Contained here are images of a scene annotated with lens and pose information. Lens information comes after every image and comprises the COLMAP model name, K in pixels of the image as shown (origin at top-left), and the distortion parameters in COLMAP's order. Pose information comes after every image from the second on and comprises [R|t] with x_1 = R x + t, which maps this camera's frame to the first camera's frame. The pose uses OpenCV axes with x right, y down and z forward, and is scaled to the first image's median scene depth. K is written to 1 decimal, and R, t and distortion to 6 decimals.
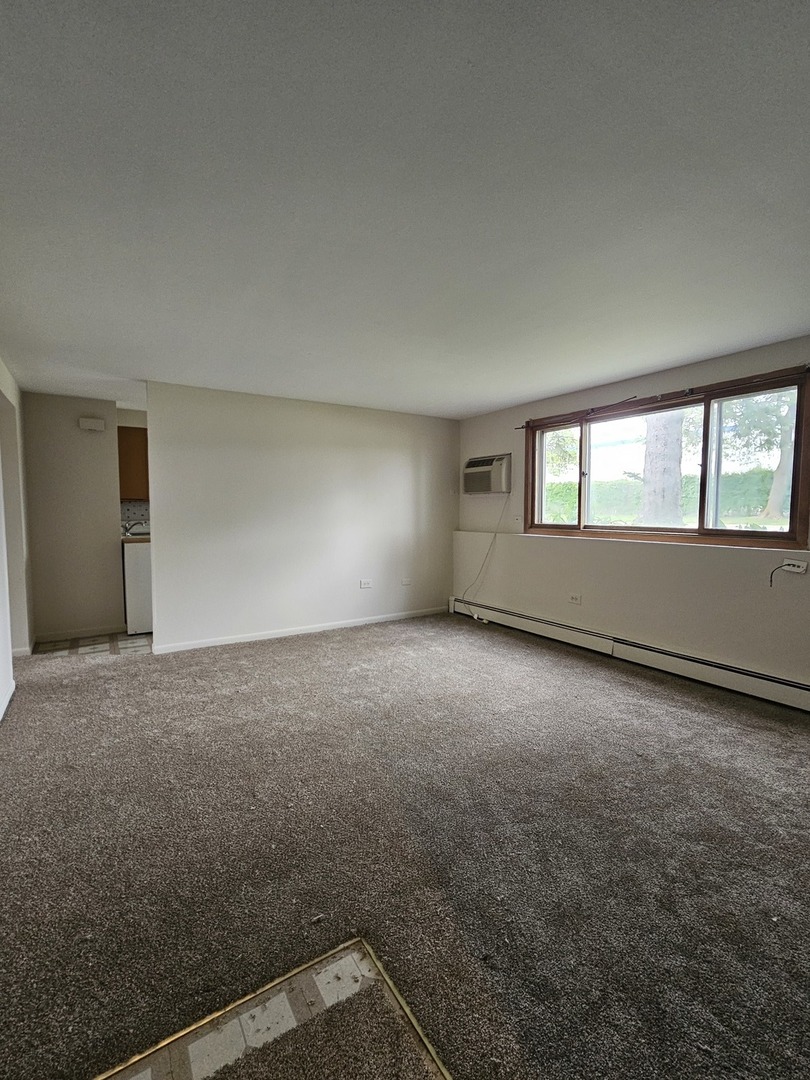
lens RADIAL K [[483.2, 0, 405.0], [0, 483.2, 540.0], [0, 0, 1]] dist [0.000445, 0.000095]
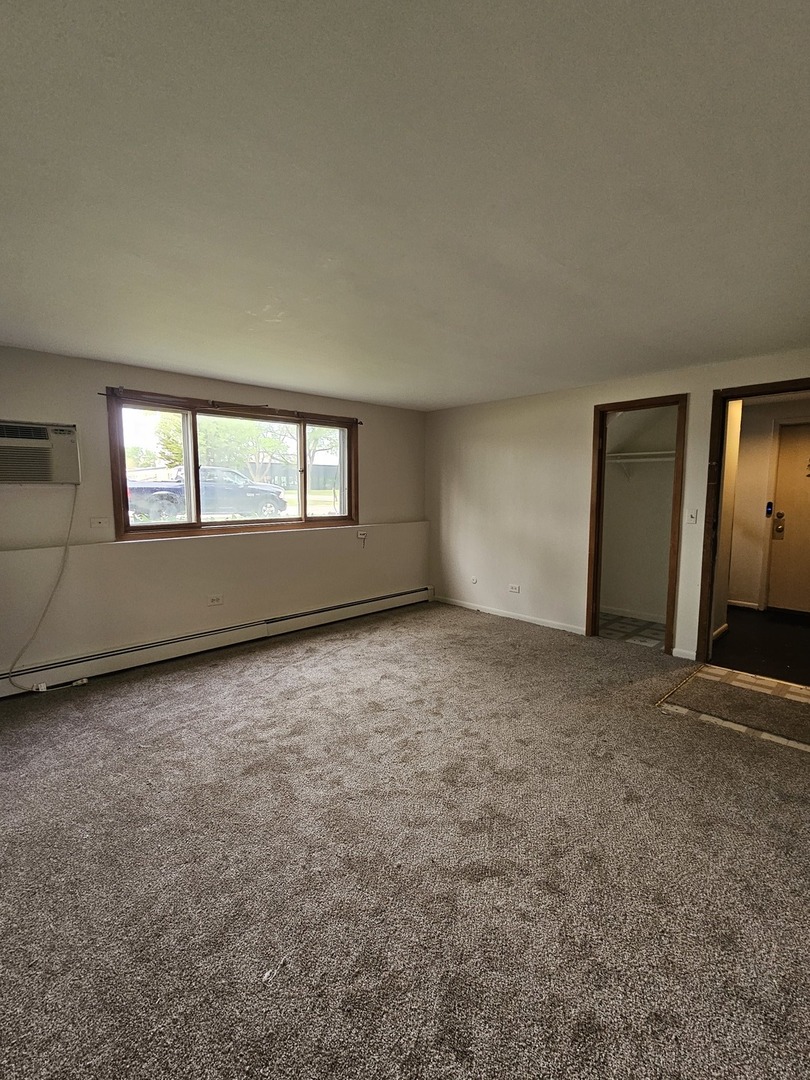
lens RADIAL K [[483.2, 0, 405.0], [0, 483.2, 540.0], [0, 0, 1]] dist [0.000445, 0.000095]
pose [[-0.192458, -0.104068, 0.975771, -0.695707], [0.063638, 0.990944, 0.118238, -0.092147], [-0.979240, 0.084851, -0.184092, 0.882606]]
